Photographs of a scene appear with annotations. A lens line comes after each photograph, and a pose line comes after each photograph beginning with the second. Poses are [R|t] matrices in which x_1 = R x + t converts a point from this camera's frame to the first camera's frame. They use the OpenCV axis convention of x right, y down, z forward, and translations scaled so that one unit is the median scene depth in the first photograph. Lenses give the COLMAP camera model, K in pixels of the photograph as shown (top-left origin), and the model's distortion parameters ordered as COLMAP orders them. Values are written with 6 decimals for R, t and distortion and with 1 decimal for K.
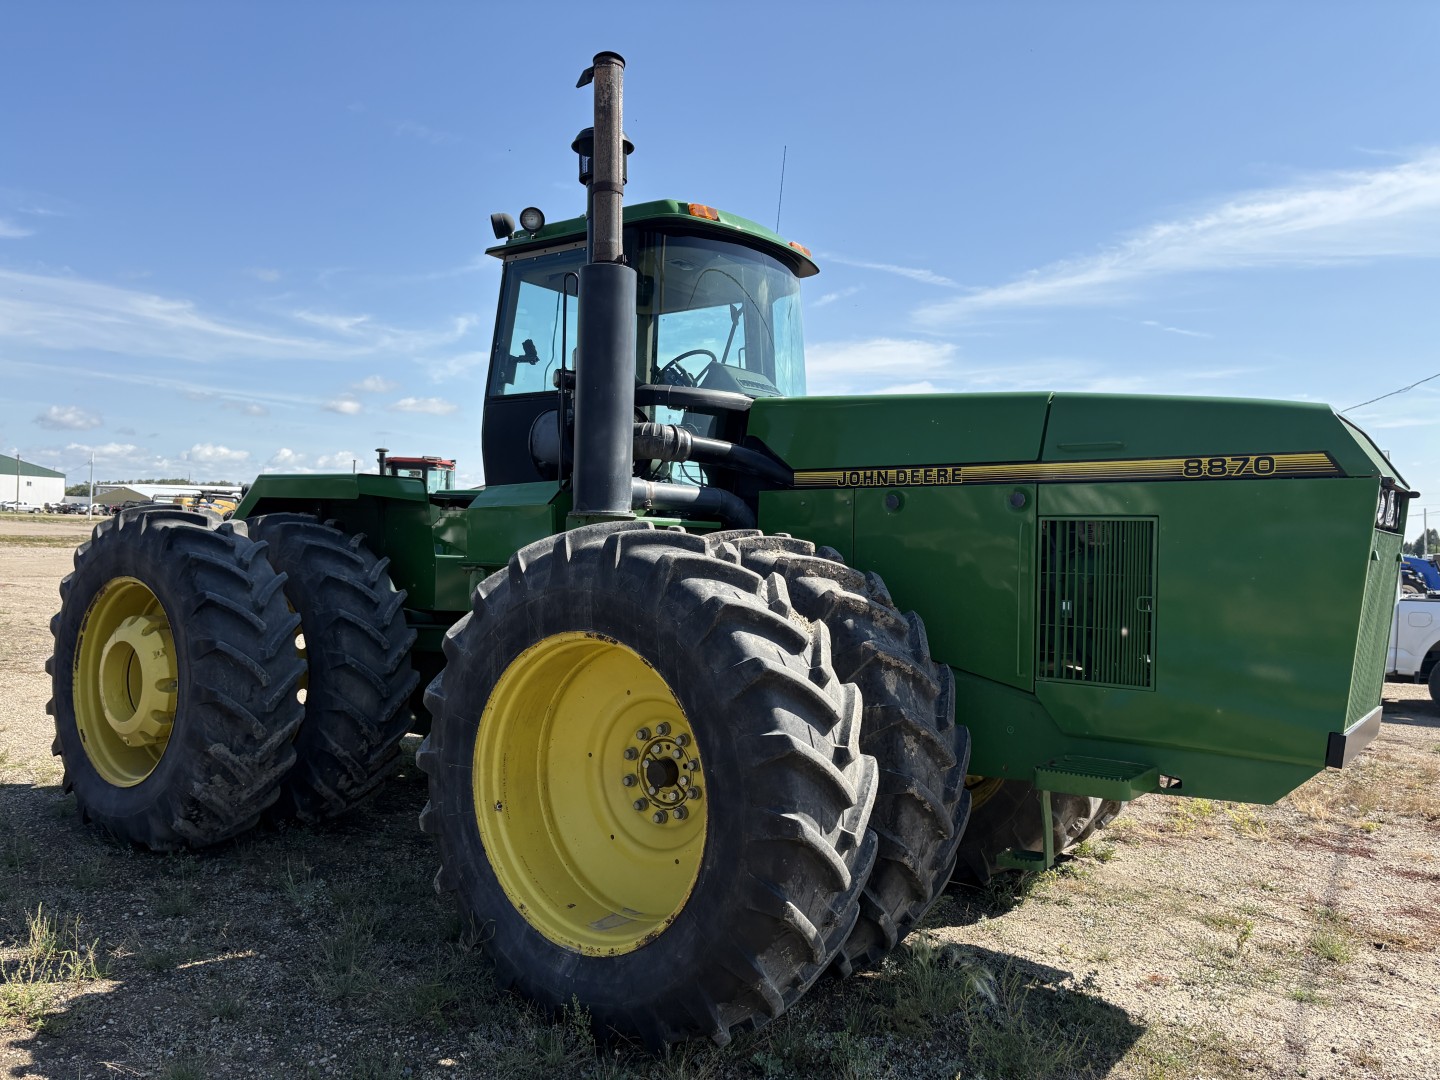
lens RADIAL K [[1097.3, 0, 720.0], [0, 1097.3, 540.0], [0, 0, 1]] dist [0.108591, -0.127170]
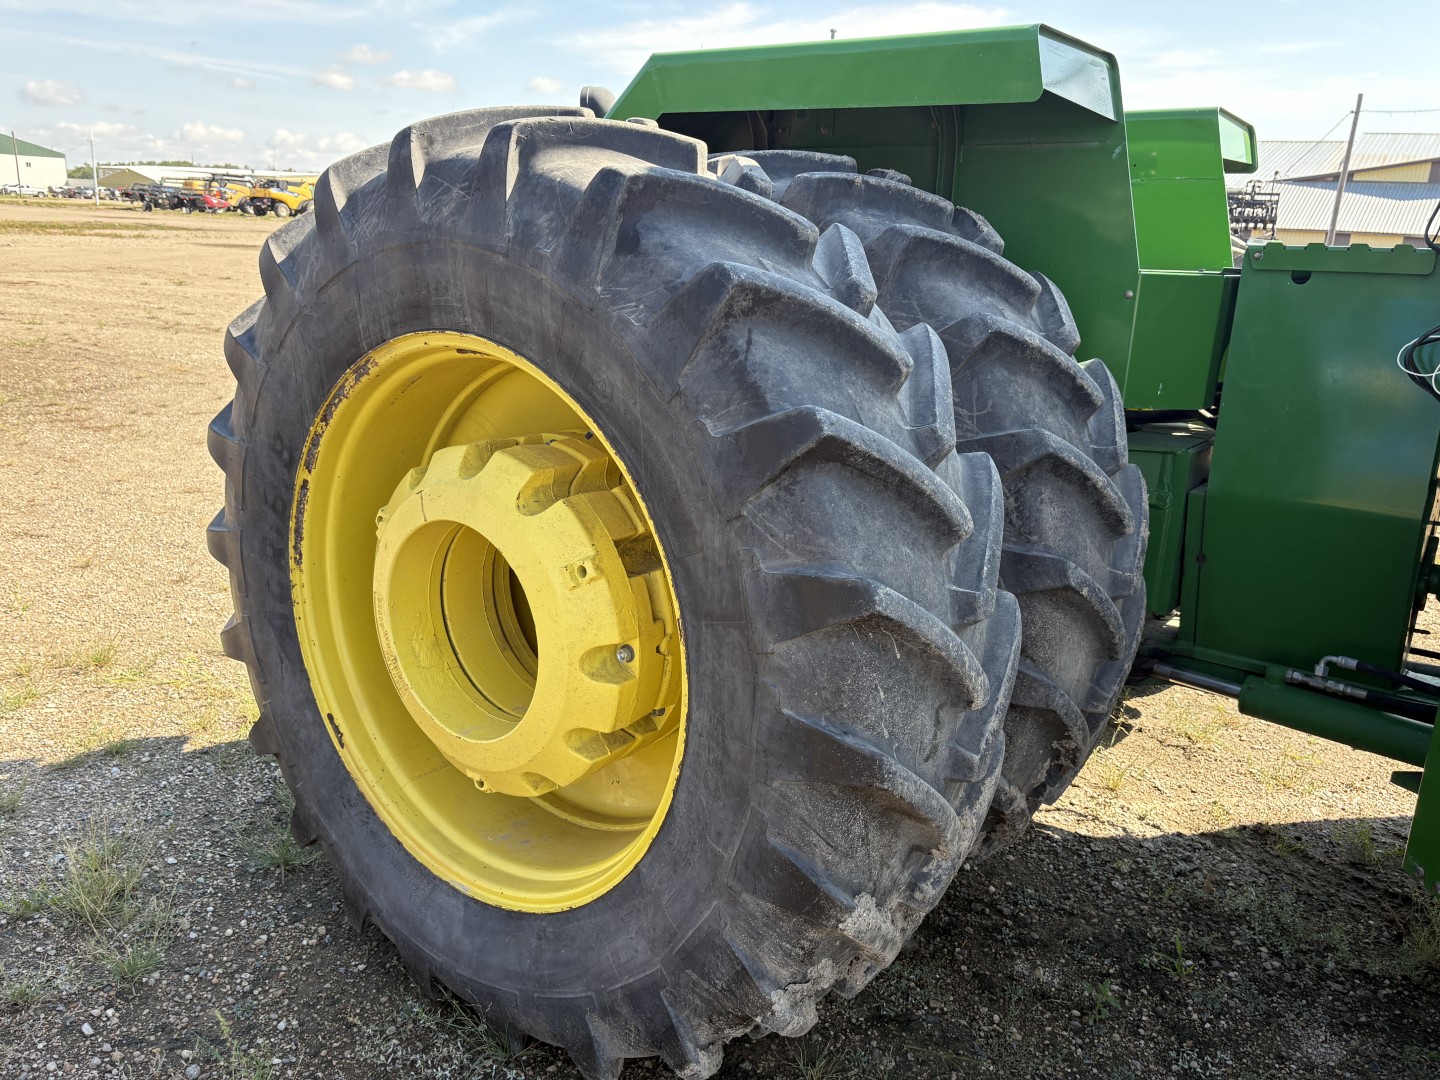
lens RADIAL K [[1097.3, 0, 720.0], [0, 1097.3, 540.0], [0, 0, 1]] dist [0.108591, -0.127170]
pose [[0.999760, 0.011505, -0.018634, -0.420580], [-0.006158, 0.964253, 0.264913, 0.004143], [0.021016, -0.264735, 0.964092, 0.633958]]
